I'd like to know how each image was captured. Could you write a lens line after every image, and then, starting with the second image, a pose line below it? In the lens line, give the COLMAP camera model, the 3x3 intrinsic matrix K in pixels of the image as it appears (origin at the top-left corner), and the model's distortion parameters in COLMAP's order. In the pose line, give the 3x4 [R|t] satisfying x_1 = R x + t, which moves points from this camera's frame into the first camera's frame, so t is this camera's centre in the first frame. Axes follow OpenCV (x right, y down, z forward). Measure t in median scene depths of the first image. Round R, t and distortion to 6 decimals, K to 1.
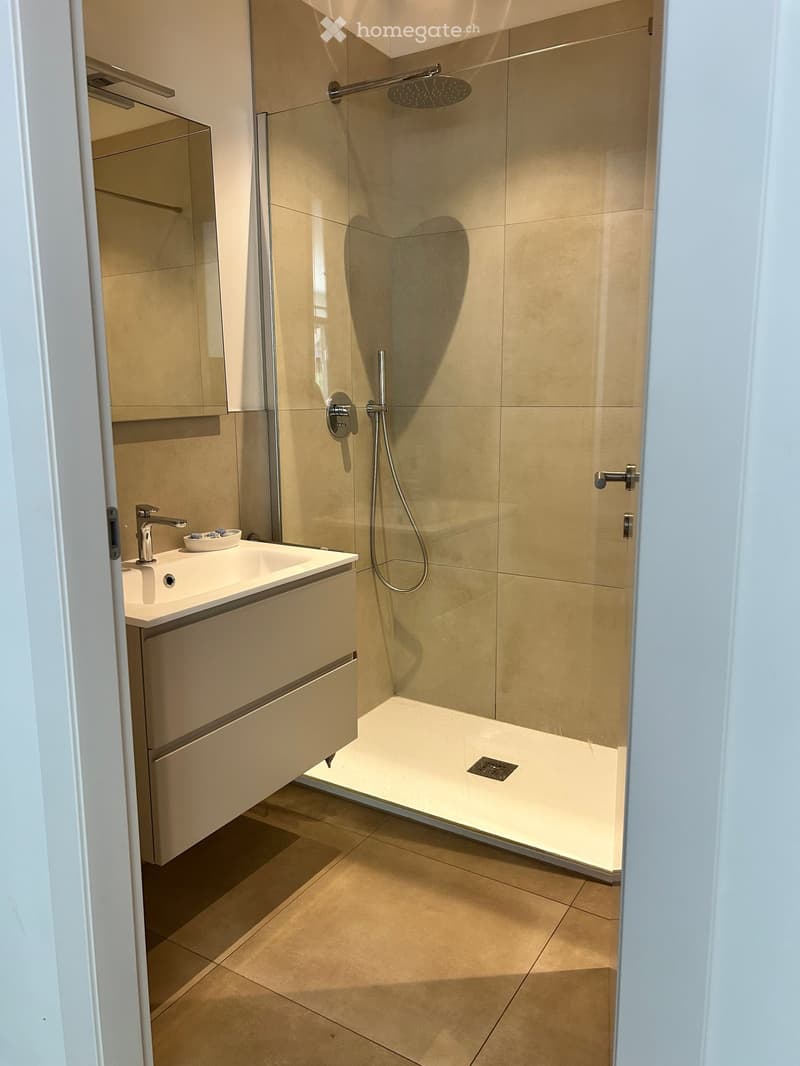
lens RADIAL K [[801.2, 0, 400.0], [0, 801.2, 533.0], [0, 0, 1]] dist [0.011456, 0.008227]
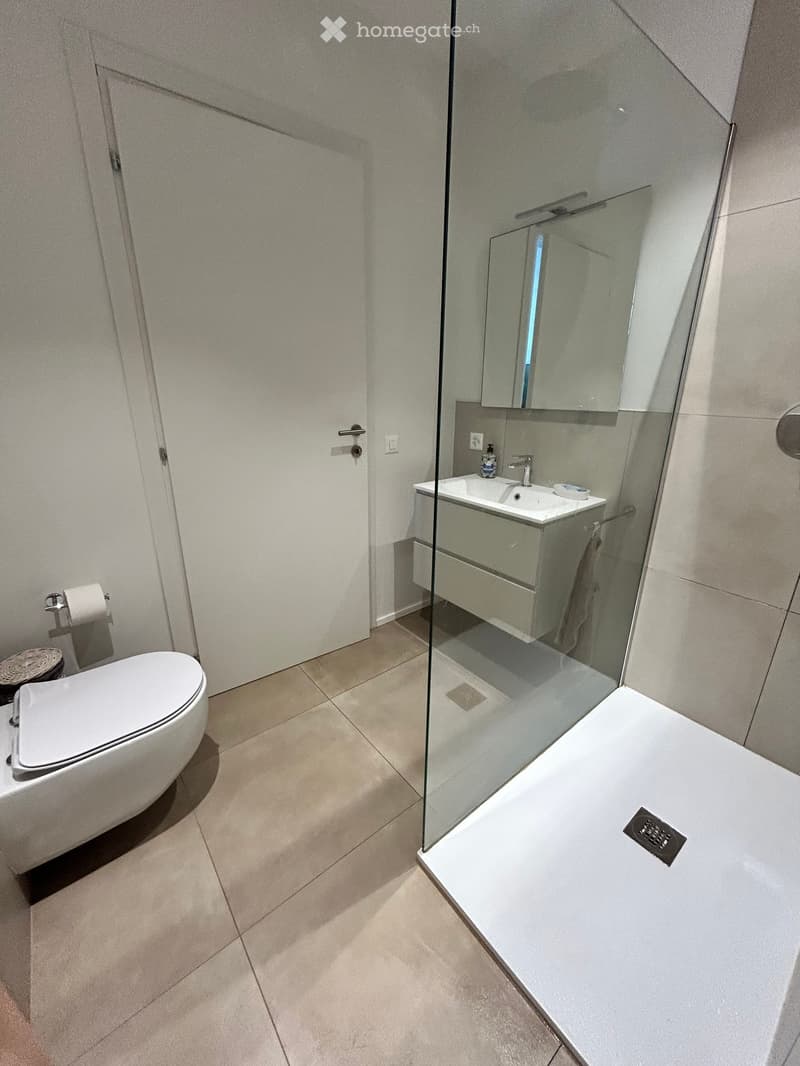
lens RADIAL K [[433.1, 0, 400.0], [0, 433.1, 533.0], [0, 0, 1]] dist [0.000942, 0.000160]
pose [[-0.343681, 0.302063, -0.889180, 0.619265], [-0.179689, 0.908209, 0.377979, -0.167230], [0.921735, 0.289680, -0.257857, 0.874242]]
